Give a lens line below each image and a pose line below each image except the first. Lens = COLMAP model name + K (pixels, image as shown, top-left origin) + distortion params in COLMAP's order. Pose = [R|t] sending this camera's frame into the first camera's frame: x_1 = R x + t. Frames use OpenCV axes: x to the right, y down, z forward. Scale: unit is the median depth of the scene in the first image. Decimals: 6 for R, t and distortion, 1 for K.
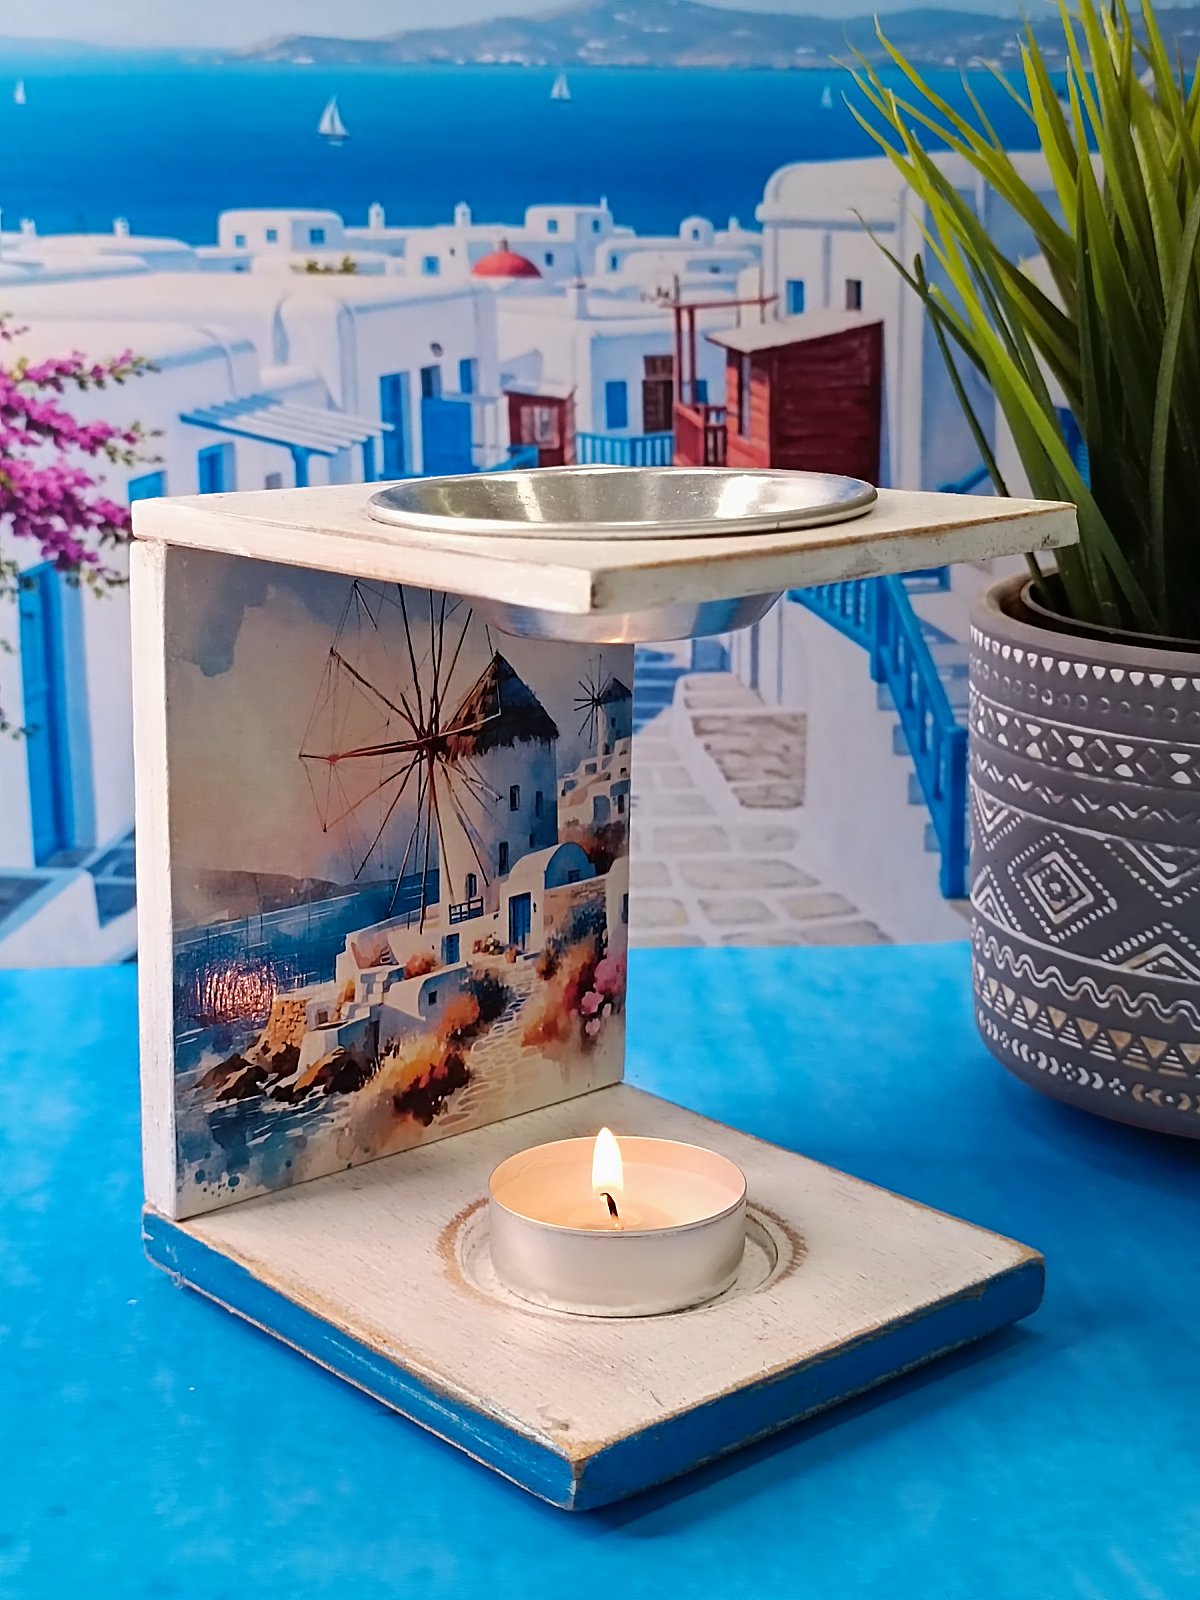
lens RADIAL K [[2336.1, 0, 599.1], [0, 2336.1, 853.8], [0, 0, 1]] dist [0.050882, -0.471352]
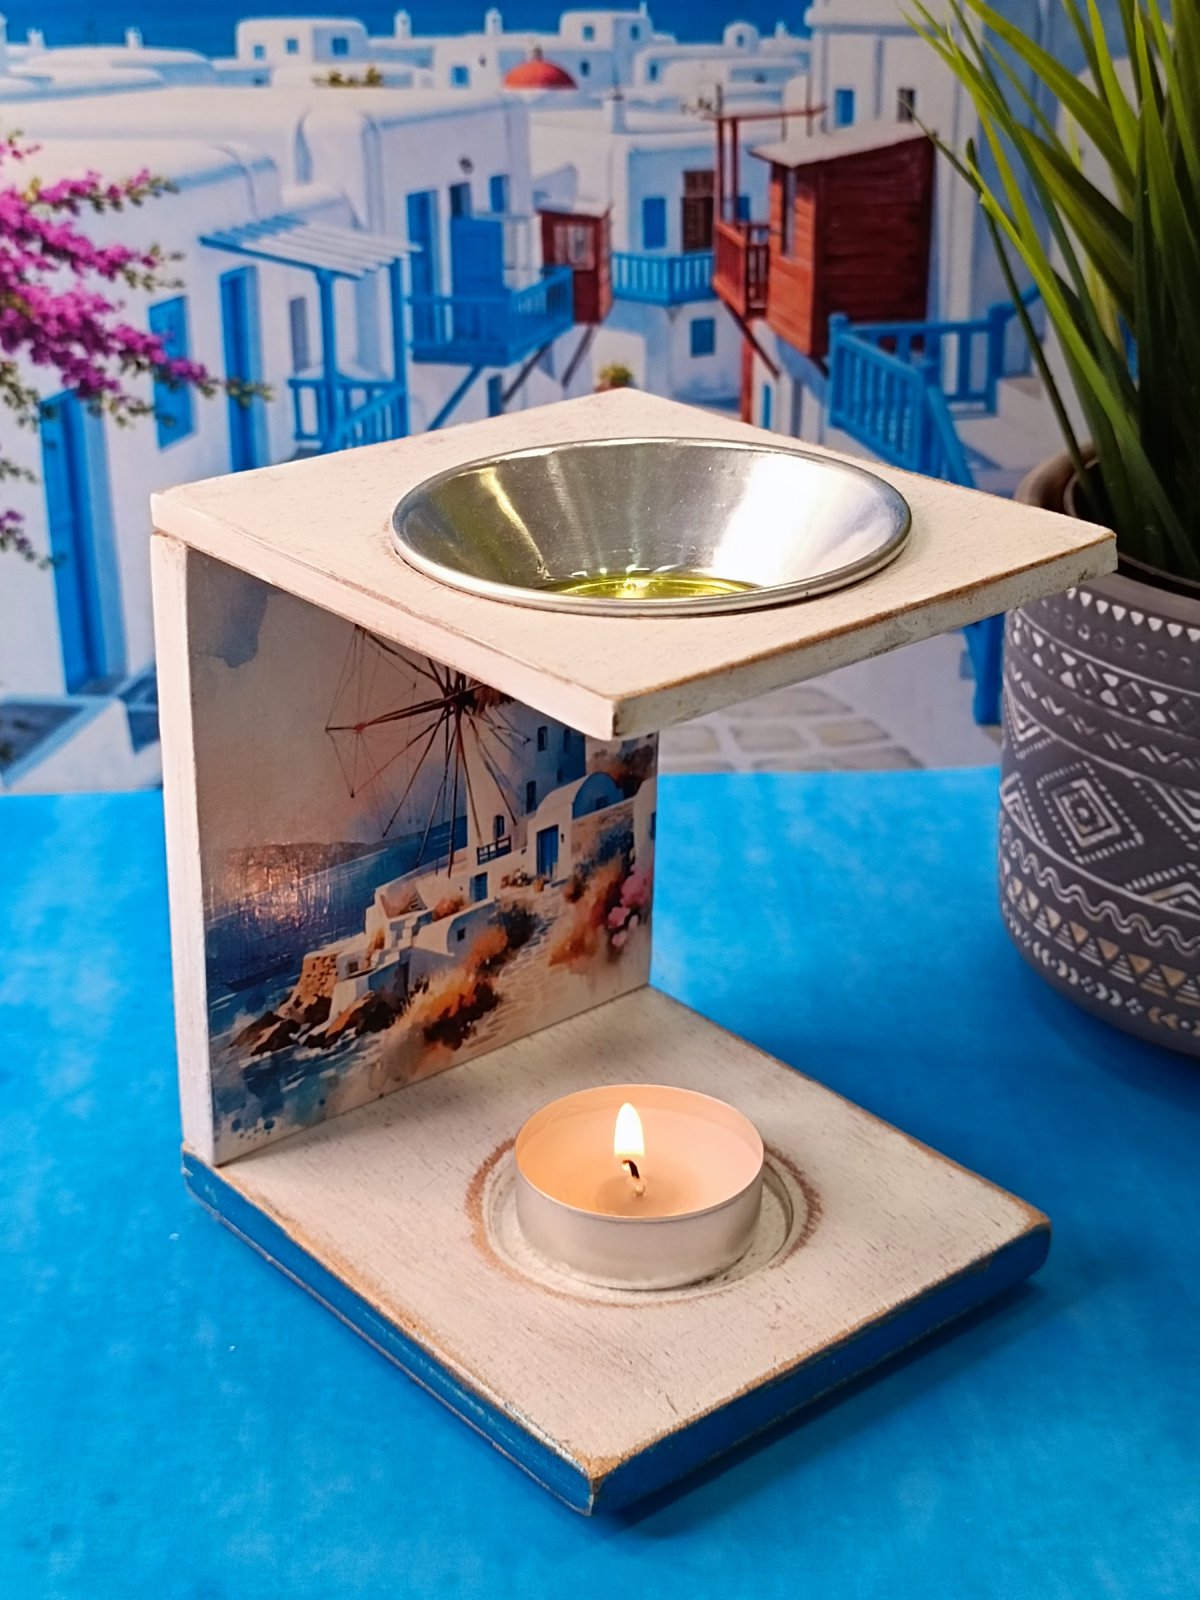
lens RADIAL K [[2336.1, 0, 599.1], [0, 2336.1, 853.8], [0, 0, 1]] dist [0.050882, -0.471352]
pose [[0.999790, 0.012016, -0.016605, 0.003917], [-0.008393, 0.979102, 0.203195, -0.135798], [0.018700, -0.203013, 0.978997, 0.010447]]
